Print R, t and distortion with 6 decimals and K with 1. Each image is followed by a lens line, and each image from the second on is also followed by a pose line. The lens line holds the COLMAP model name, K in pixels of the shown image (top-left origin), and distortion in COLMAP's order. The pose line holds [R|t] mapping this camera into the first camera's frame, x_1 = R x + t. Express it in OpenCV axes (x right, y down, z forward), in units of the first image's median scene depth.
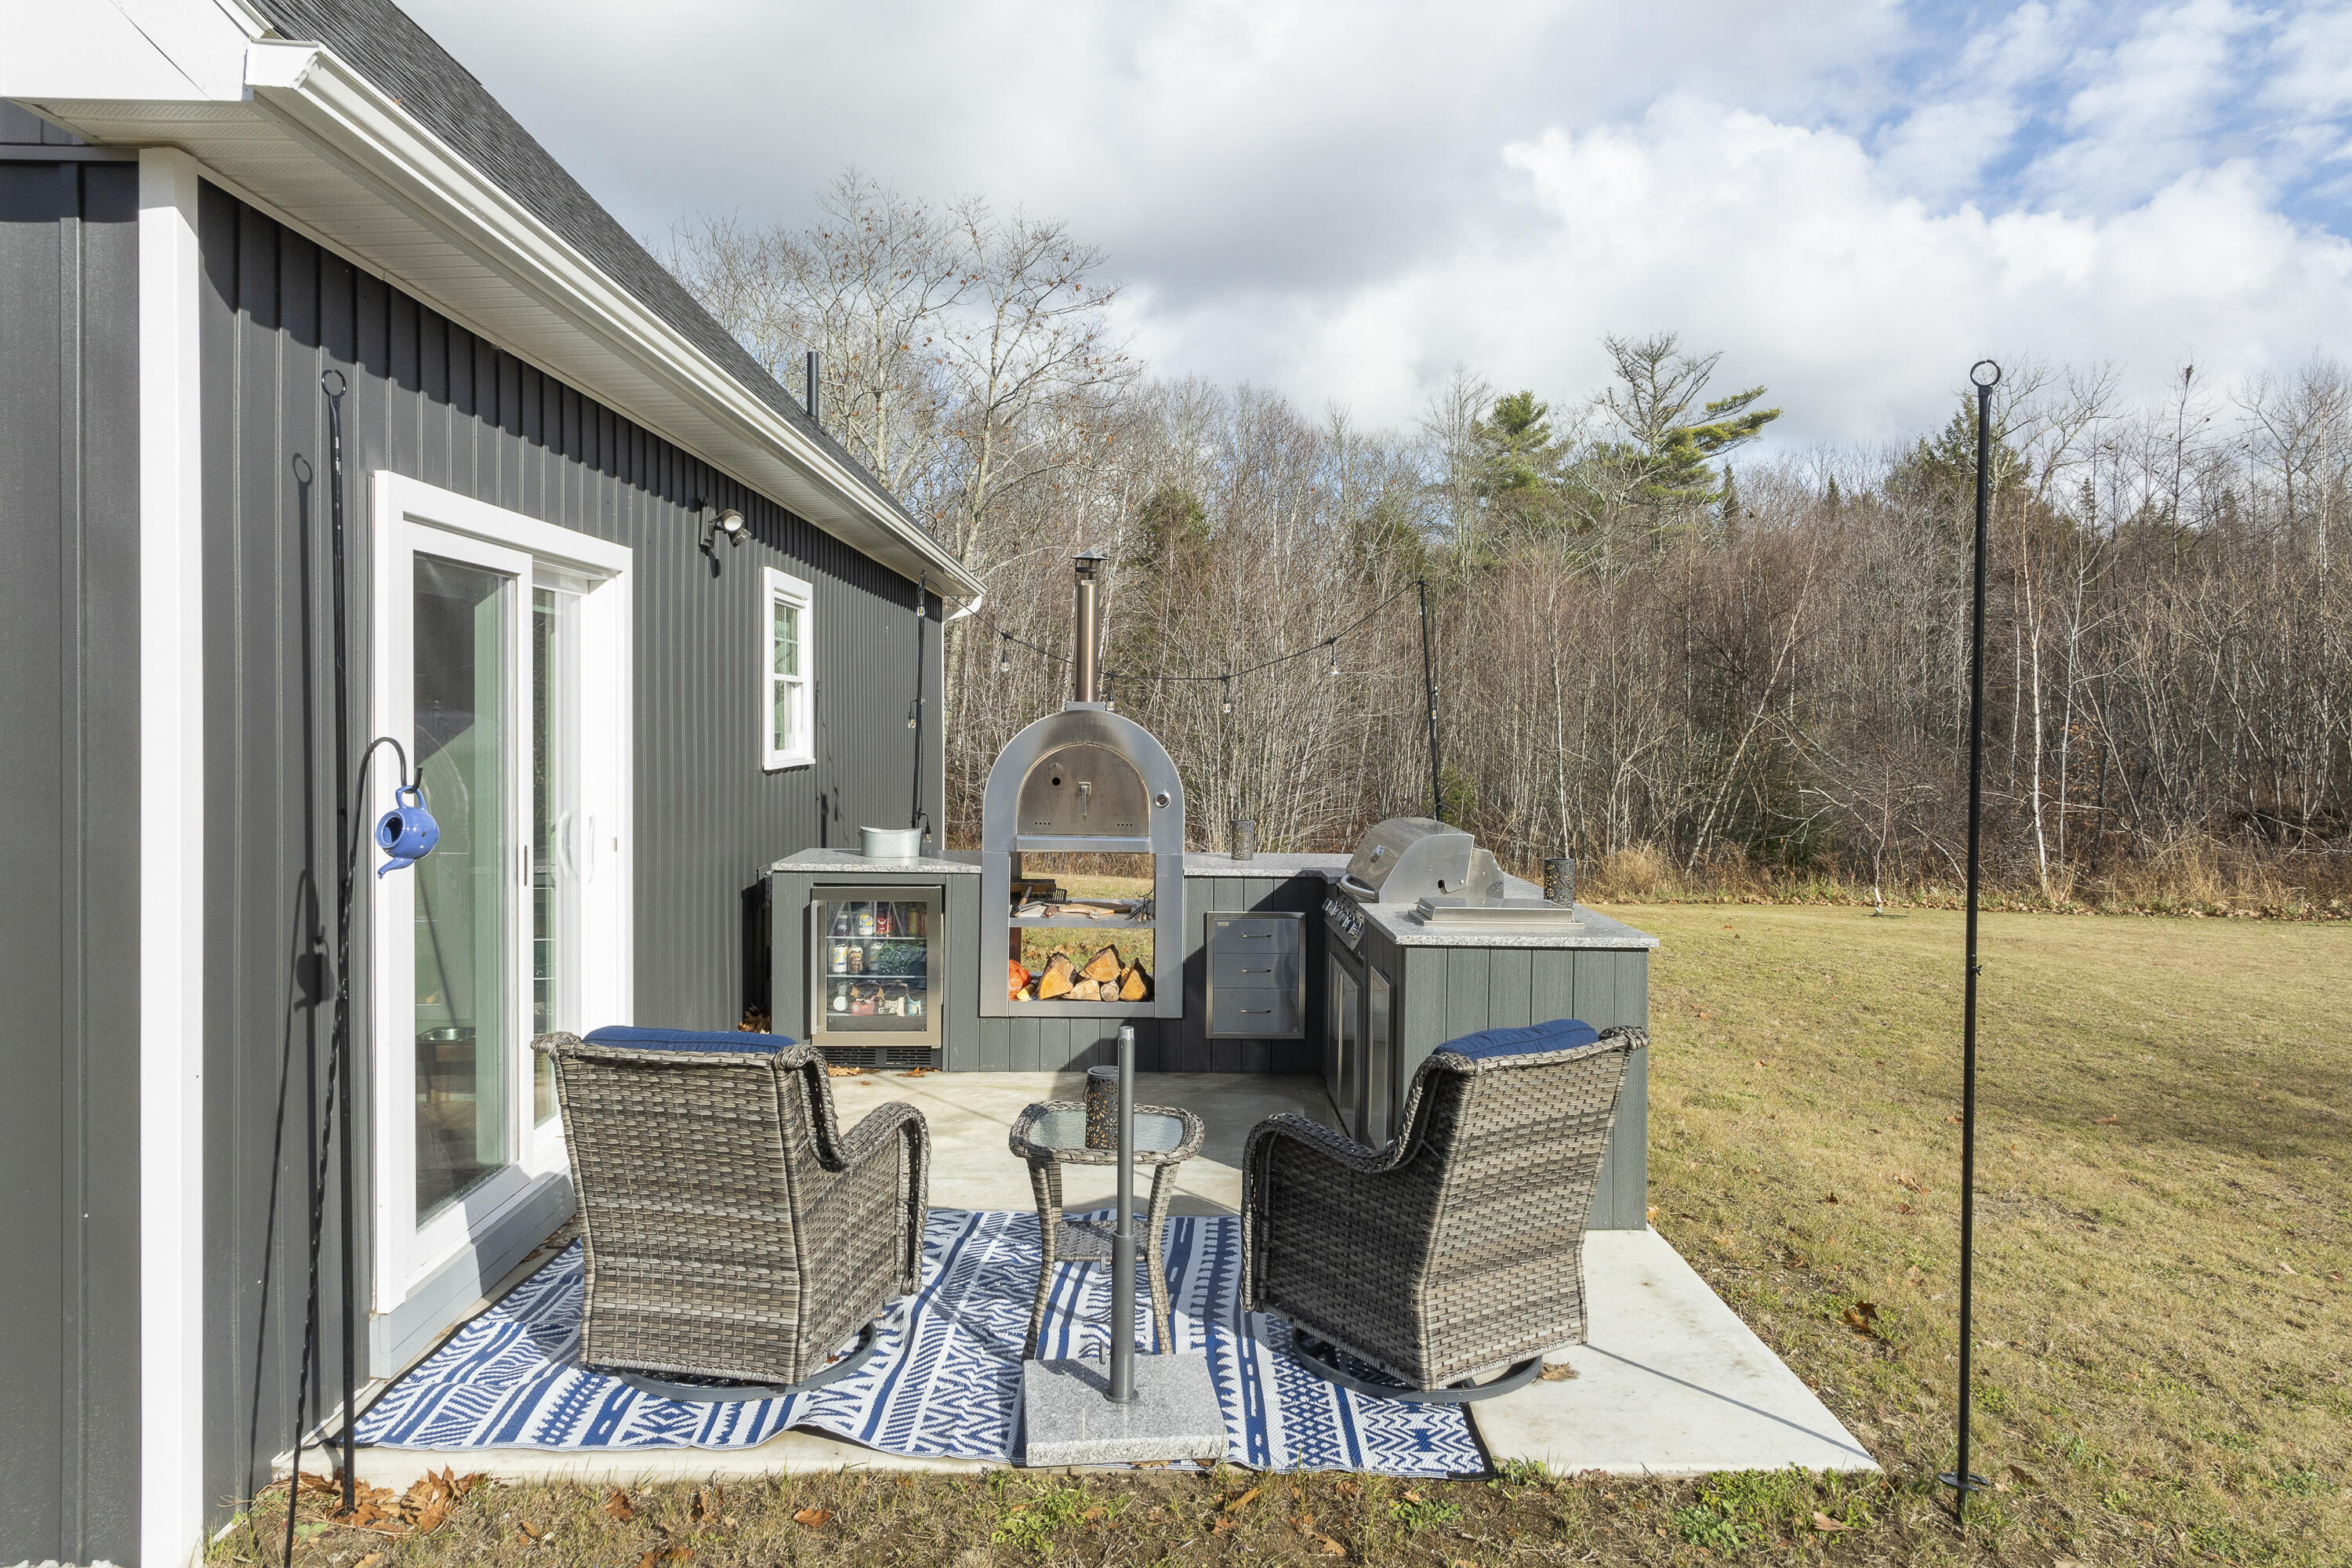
lens RADIAL K [[1671.7, 0, 1188.2], [0, 1671.7, 722.0], [0, 0, 1]] dist [-0.013223, 0.008976]
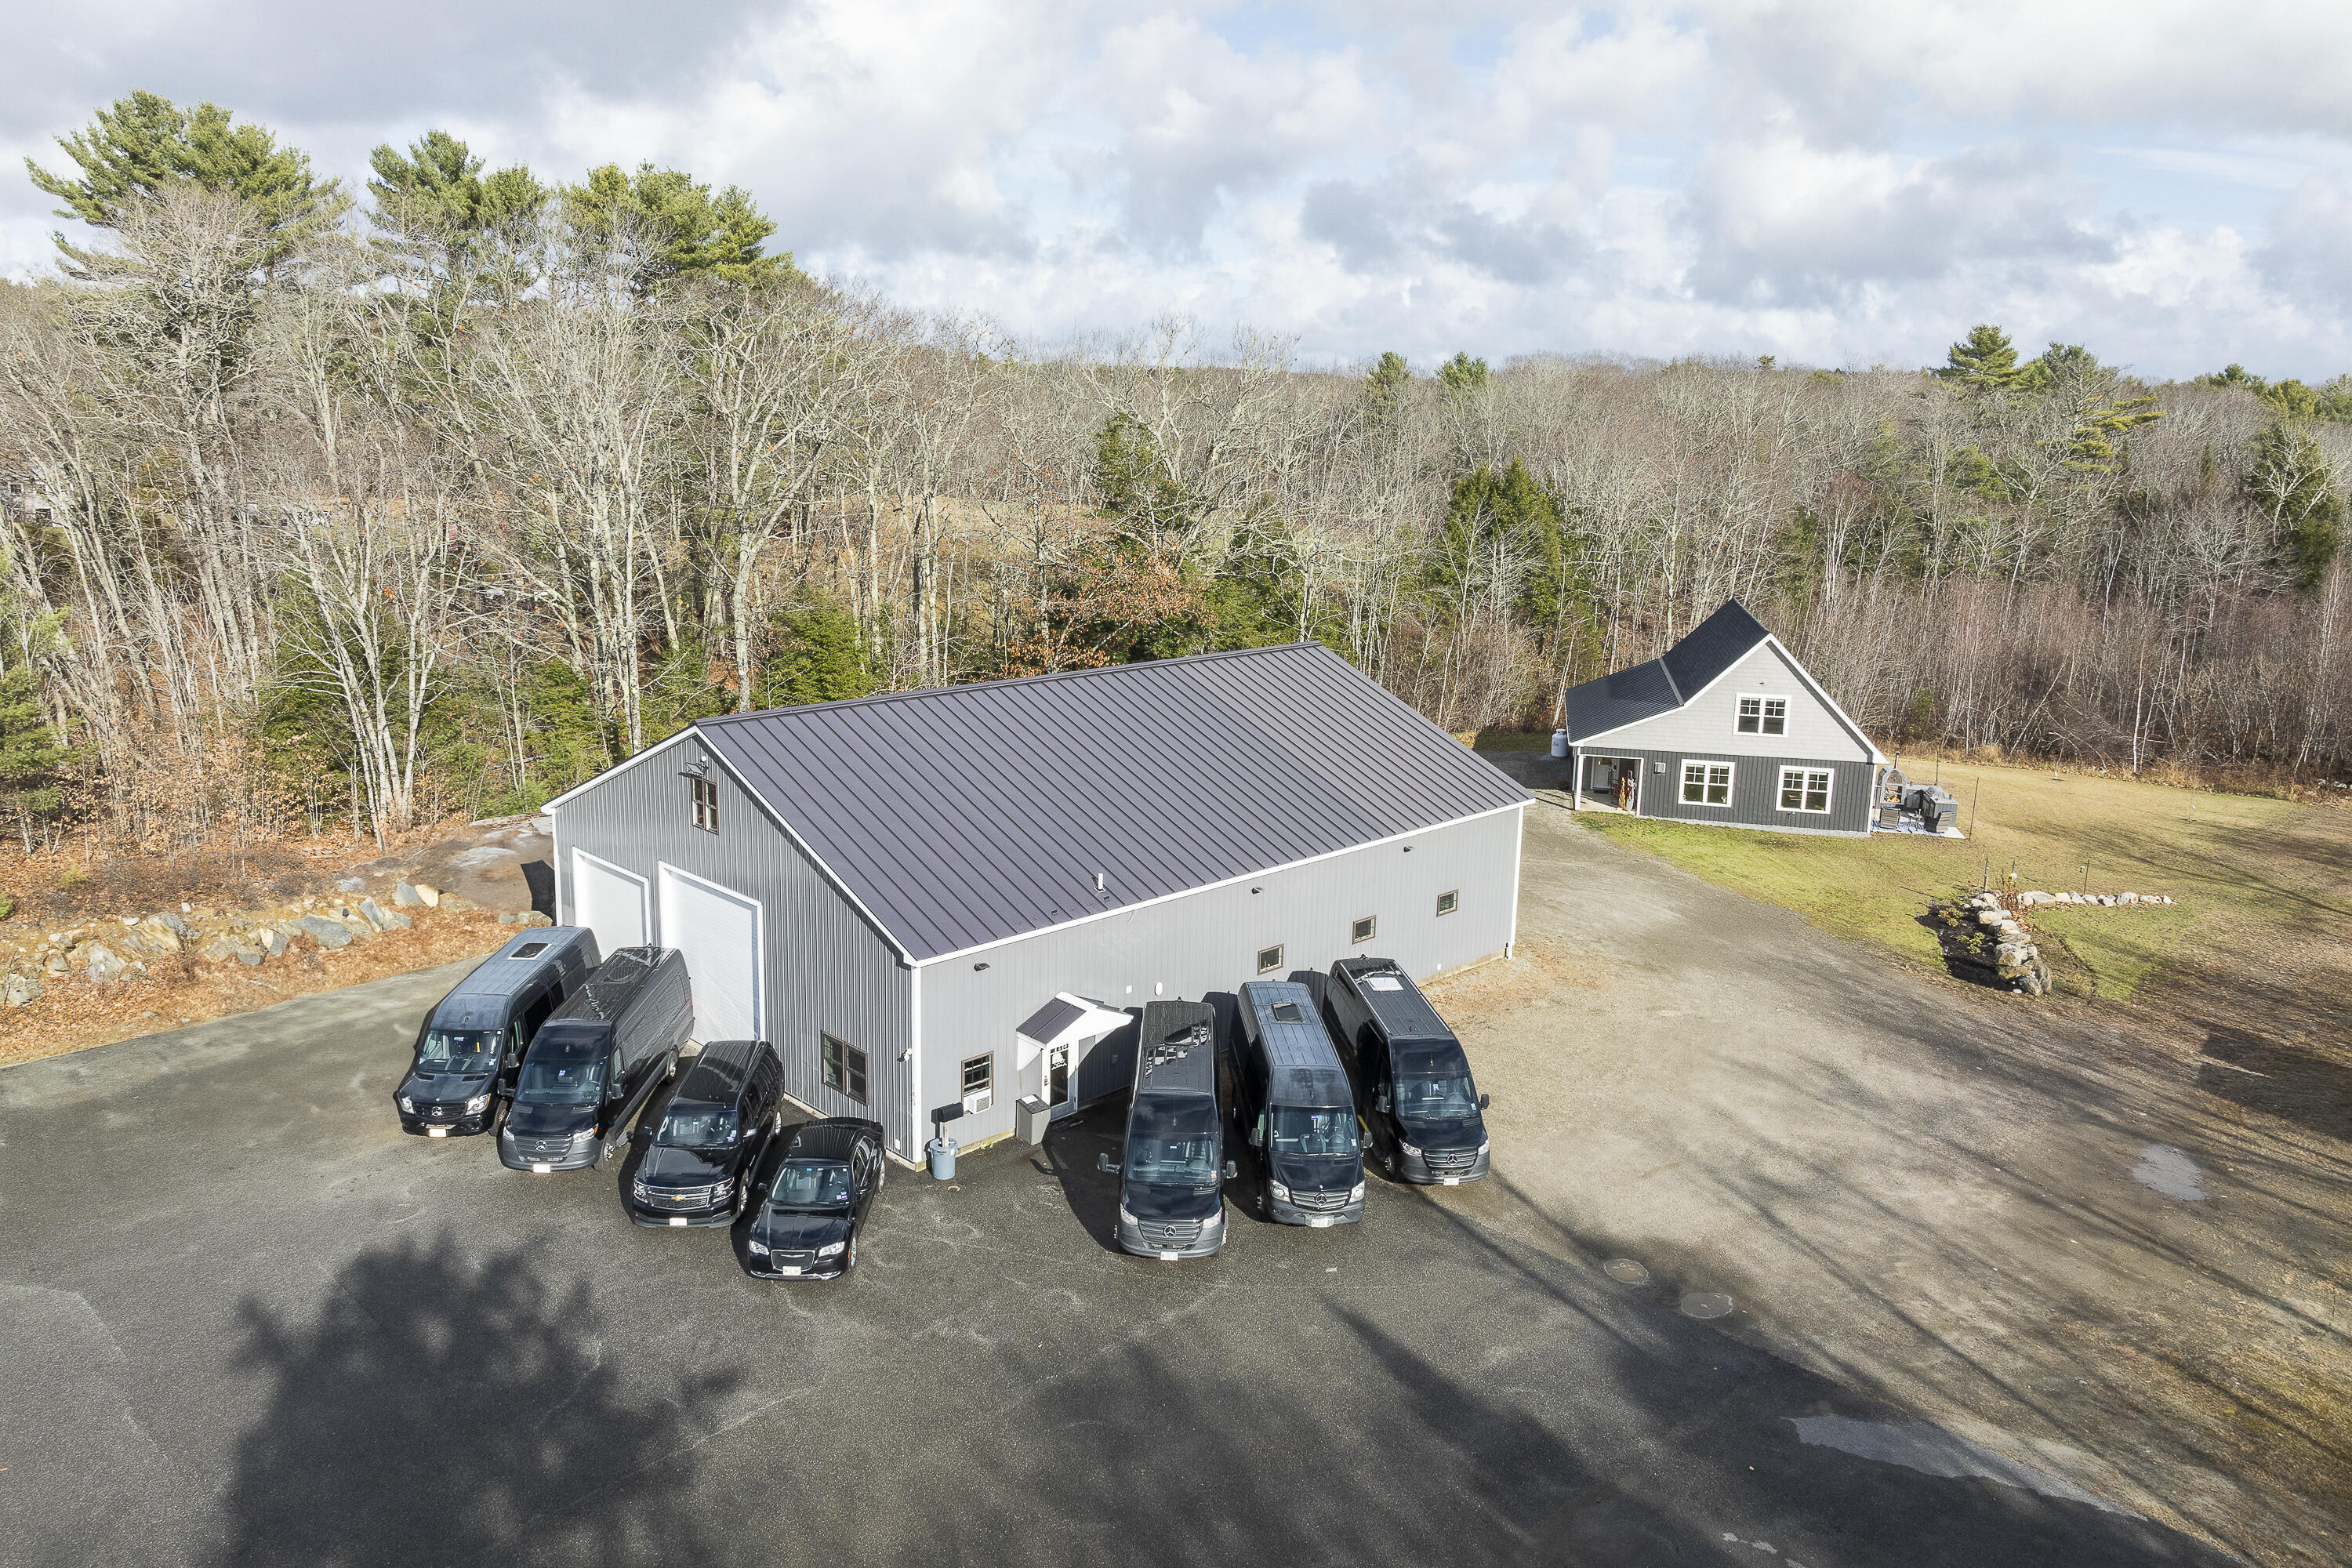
lens RADIAL K [[1671.7, 0, 1159.4], [0, 1671.7, 740.8], [0, 0, 1]] dist [-0.013223, 0.008976]
pose [[0.968010, 0.067804, -0.241577, -0.780027], [-0.022237, 0.982190, 0.186569, -0.782570], [0.249925, -0.175229, 0.952278, -3.806601]]
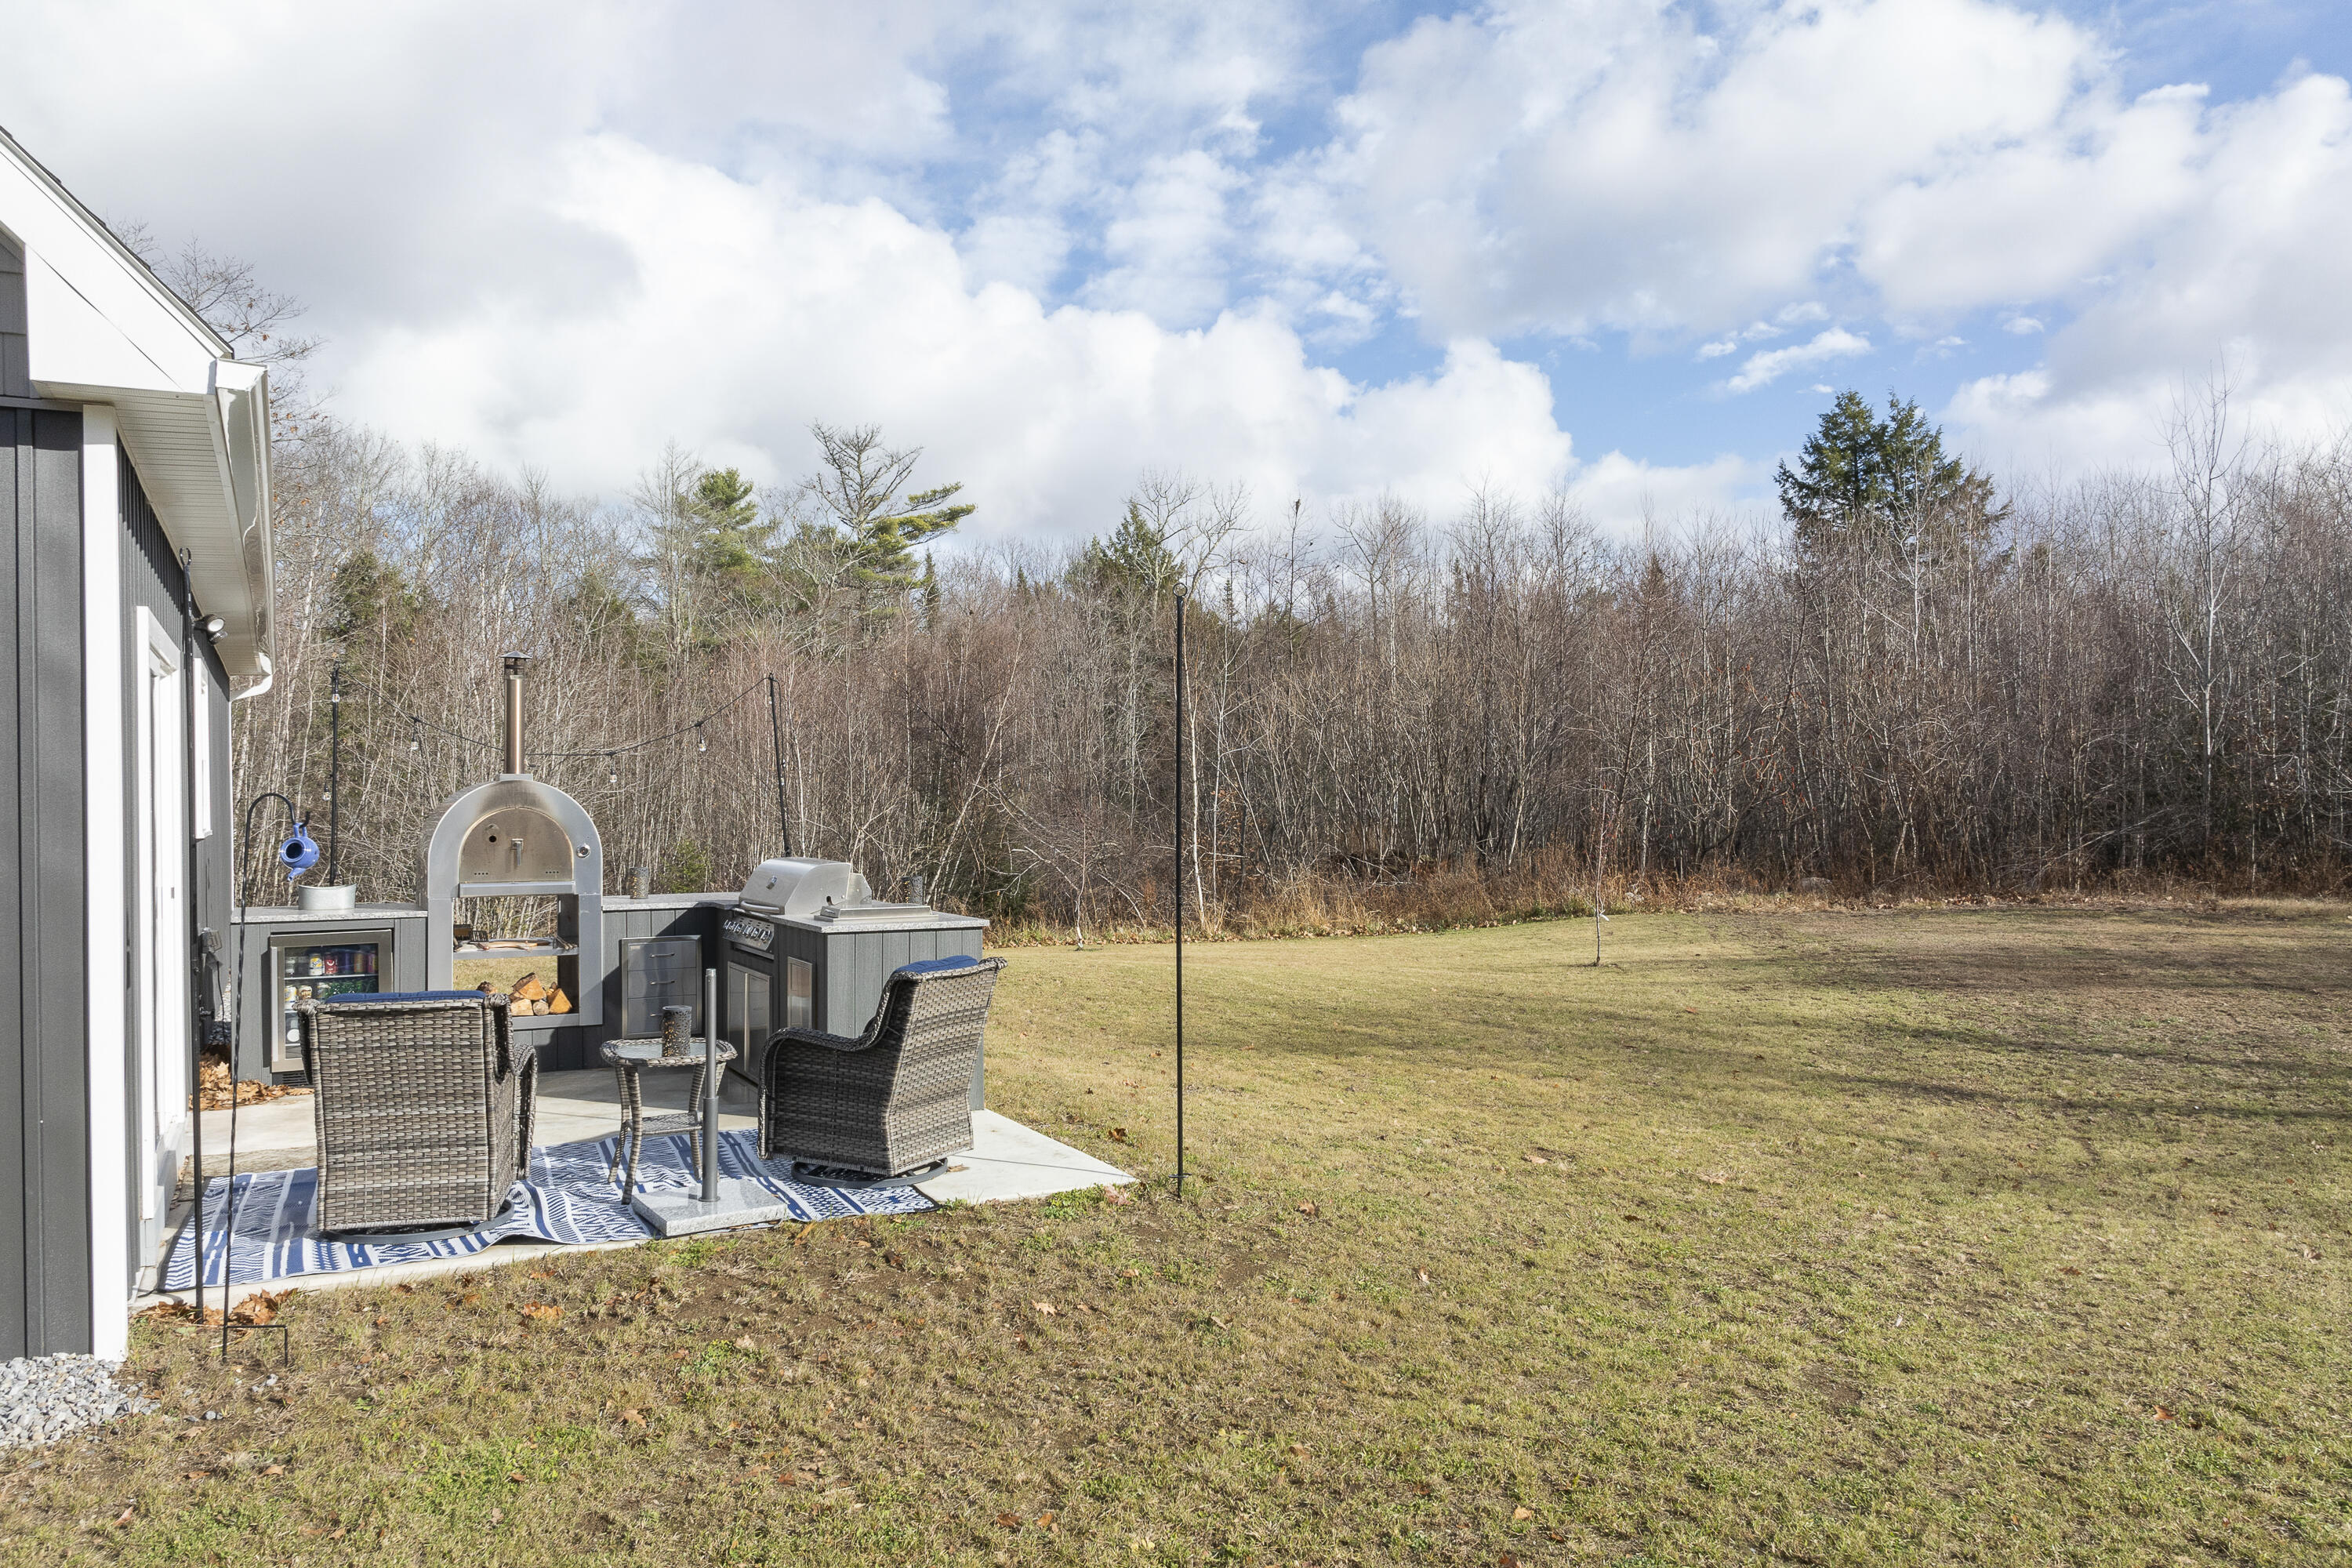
lens RADIAL K [[1671.7, 0, 1195.4], [0, 1671.7, 803.5], [0, 0, 1]] dist [-0.013223, 0.008976]
pose [[0.889924, -0.019455, 0.455693, -0.081202], [0.017957, 0.999810, 0.007615, 0.004256], [-0.455755, 0.001406, 0.890104, -0.150593]]
